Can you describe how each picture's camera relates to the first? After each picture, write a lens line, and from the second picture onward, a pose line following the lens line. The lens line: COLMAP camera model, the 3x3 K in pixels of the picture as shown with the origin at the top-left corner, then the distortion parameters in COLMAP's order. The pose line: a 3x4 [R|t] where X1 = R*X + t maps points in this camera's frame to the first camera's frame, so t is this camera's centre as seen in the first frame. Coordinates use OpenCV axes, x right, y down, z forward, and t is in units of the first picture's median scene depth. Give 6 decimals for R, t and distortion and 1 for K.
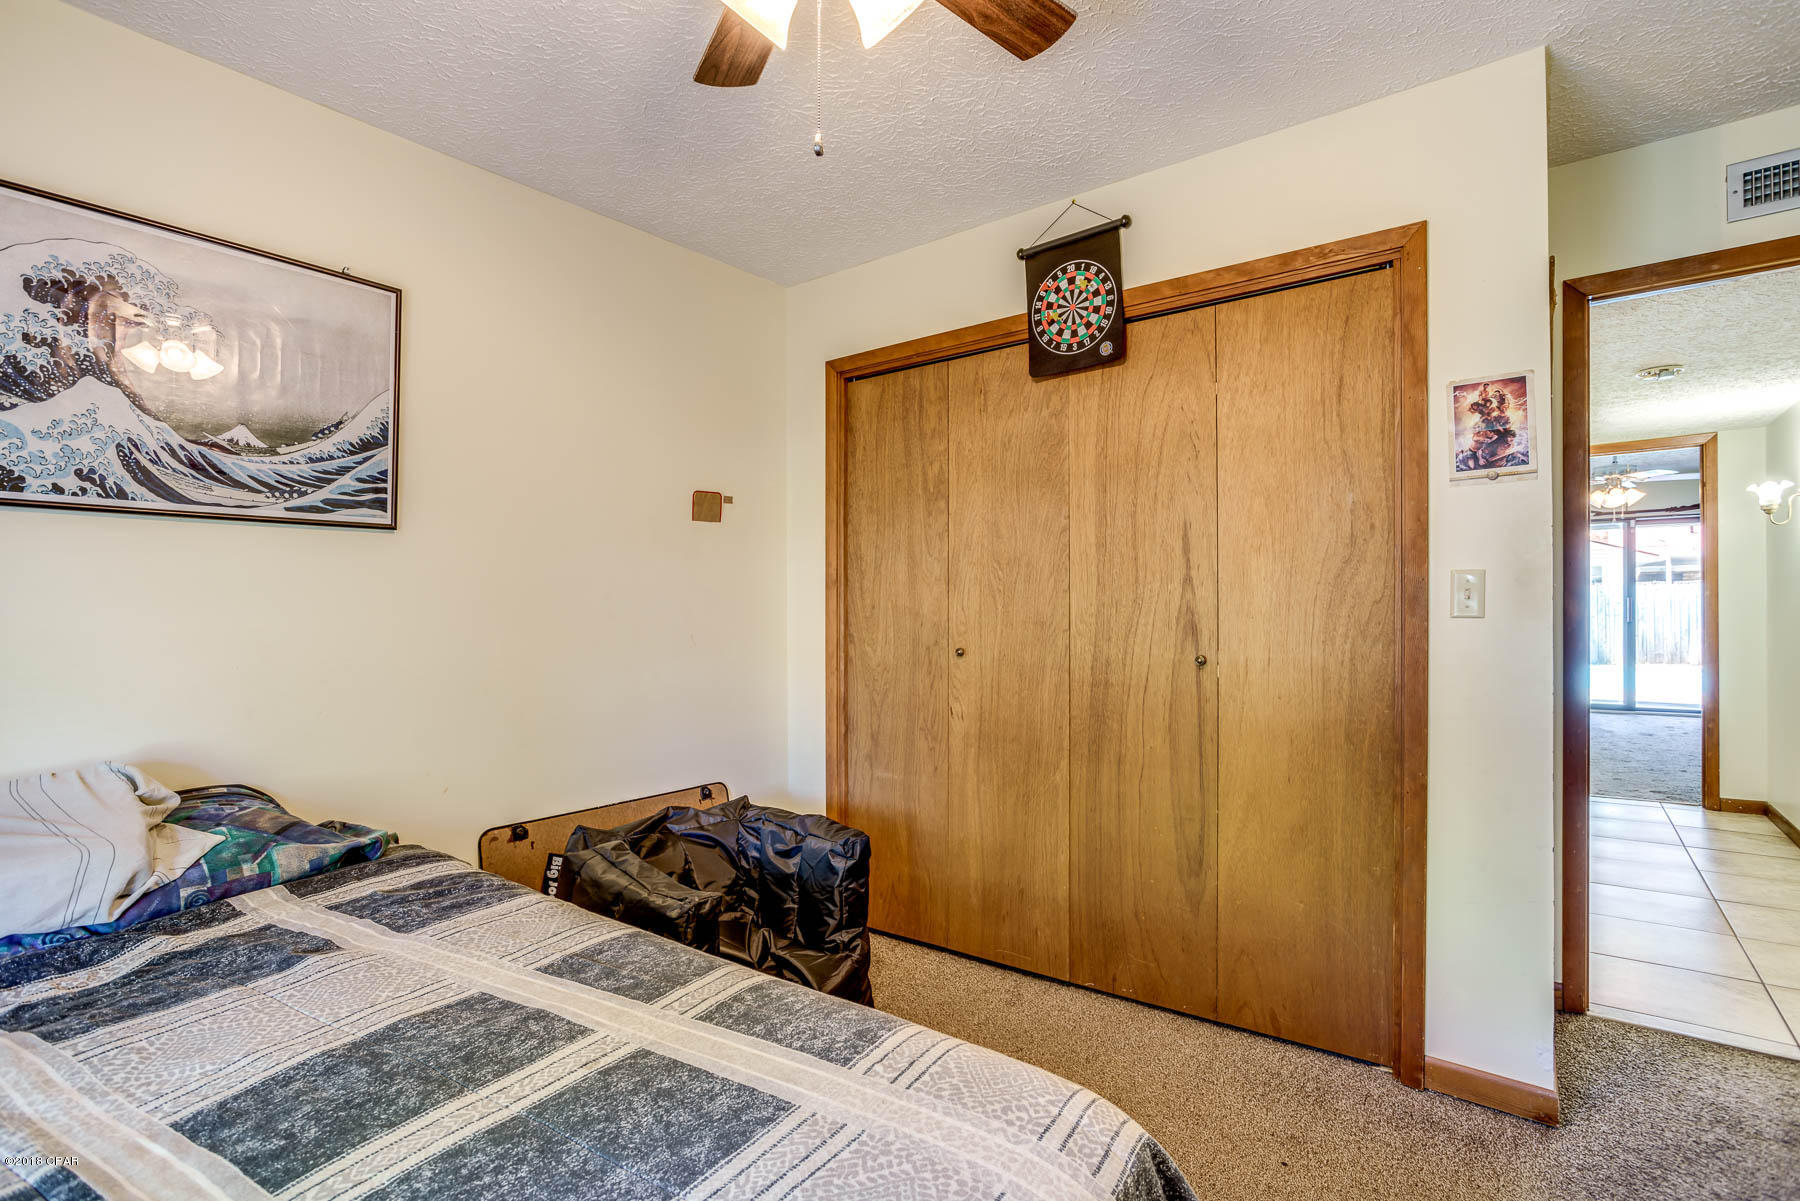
lens RADIAL K [[870.4, 0, 899.5], [0, 870.4, 605.1], [0, 0, 1]] dist [-0.000519, 0.001140]
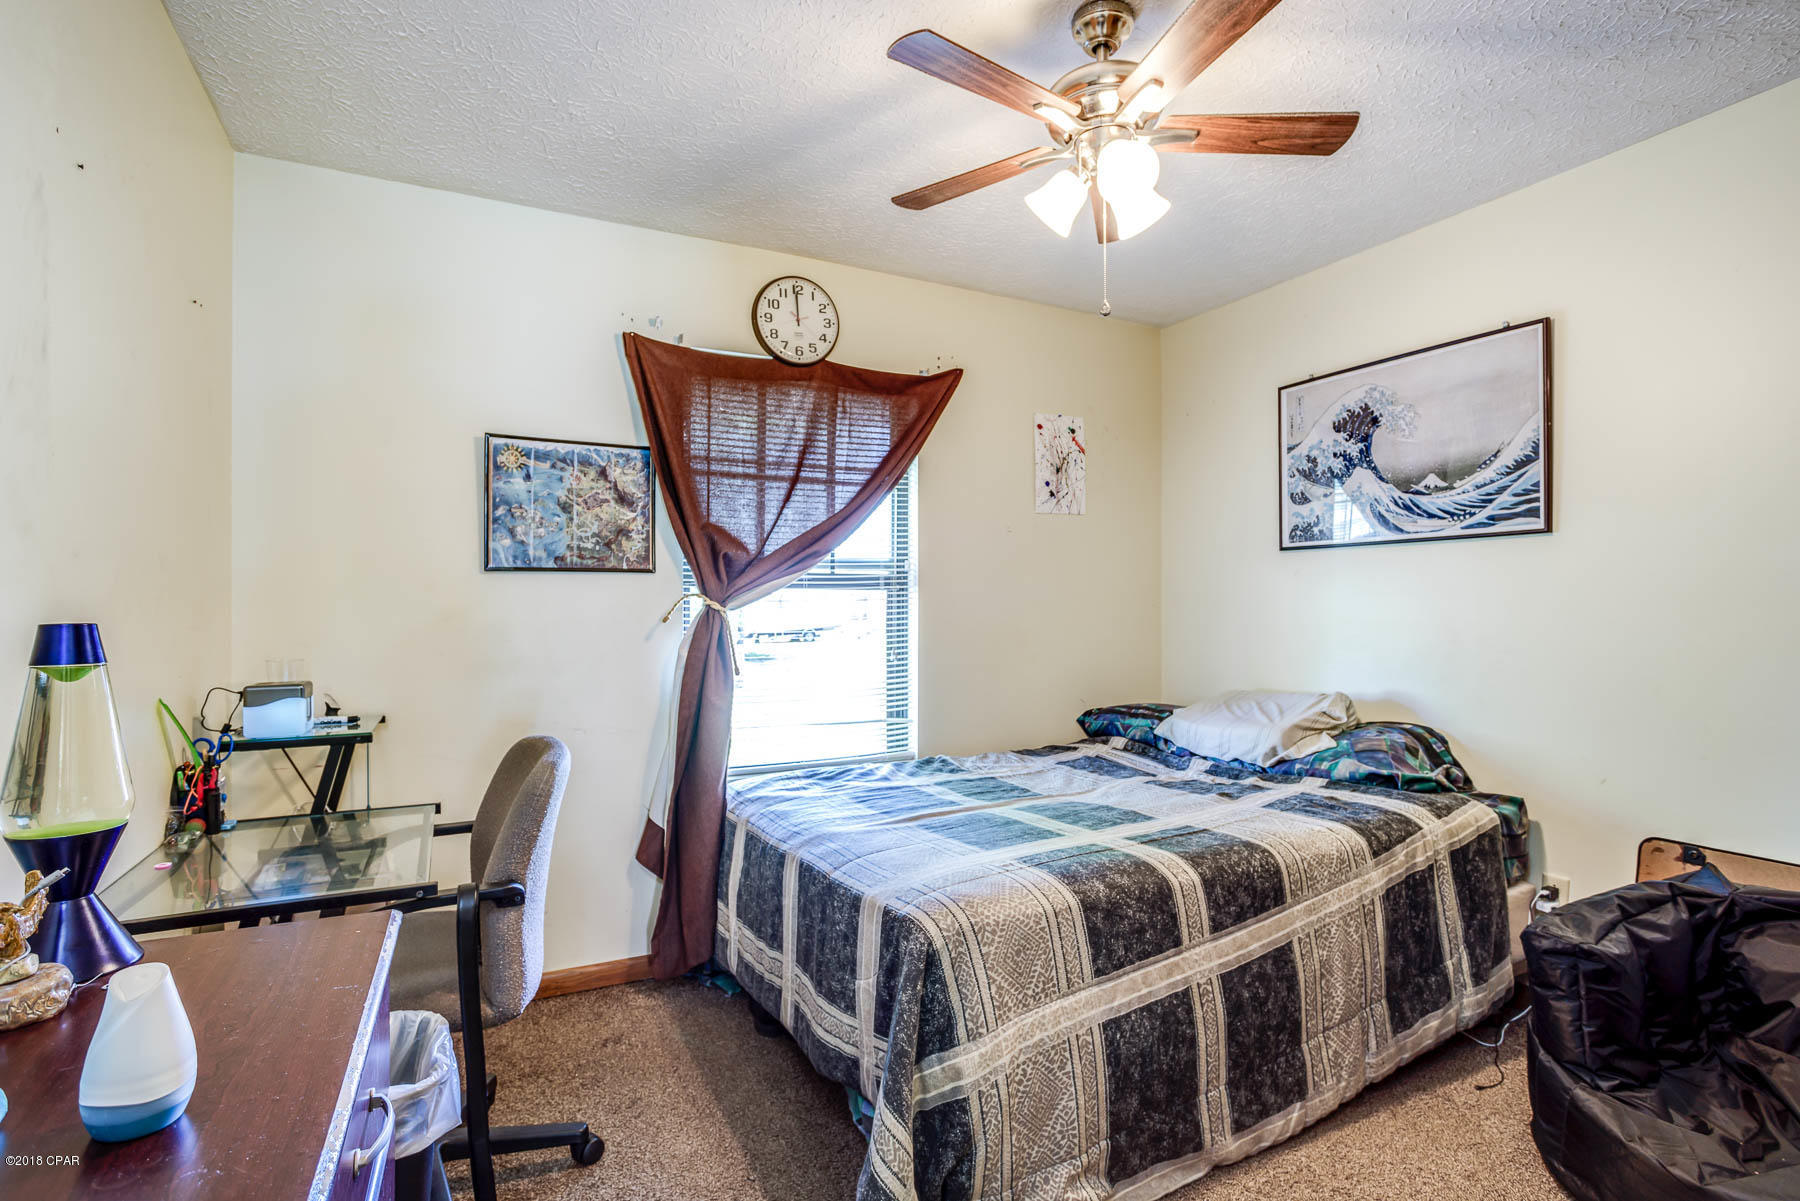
lens RADIAL K [[870.4, 0, 899.5], [0, 870.4, 605.1], [0, 0, 1]] dist [-0.000519, 0.001140]
pose [[-0.434014, 0.013527, -0.900804, 0.859807], [0.017771, 0.999821, 0.006451, -0.017003], [0.900731, -0.013208, -0.434177, 0.798922]]
